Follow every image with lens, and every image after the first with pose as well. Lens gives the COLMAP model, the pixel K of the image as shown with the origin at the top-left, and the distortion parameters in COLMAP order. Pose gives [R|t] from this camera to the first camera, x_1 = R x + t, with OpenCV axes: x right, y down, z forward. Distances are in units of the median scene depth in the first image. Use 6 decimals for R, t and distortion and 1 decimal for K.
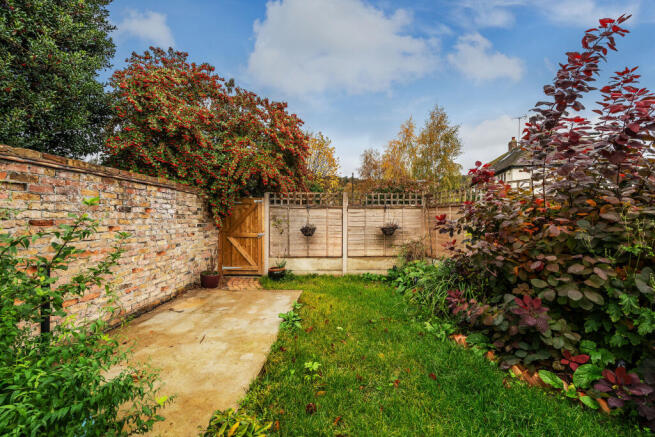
lens RADIAL K [[290.4, 0, 327.5], [0, 290.4, 218.5], [0, 0, 1]] dist [0.000296, 0.000178]
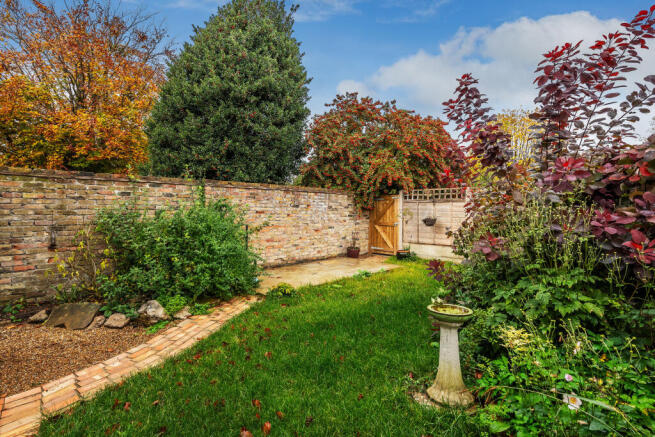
lens RADIAL K [[325.0, 0, 327.2], [0, 325.0, 204.6], [0, 0, 1]] dist [-0.000820, -0.000274]
pose [[0.724777, -0.014345, -0.688834, 0.556799], [-0.002508, 0.999722, -0.023458, 0.005867], [0.688979, 0.018730, 0.724539, -0.253820]]
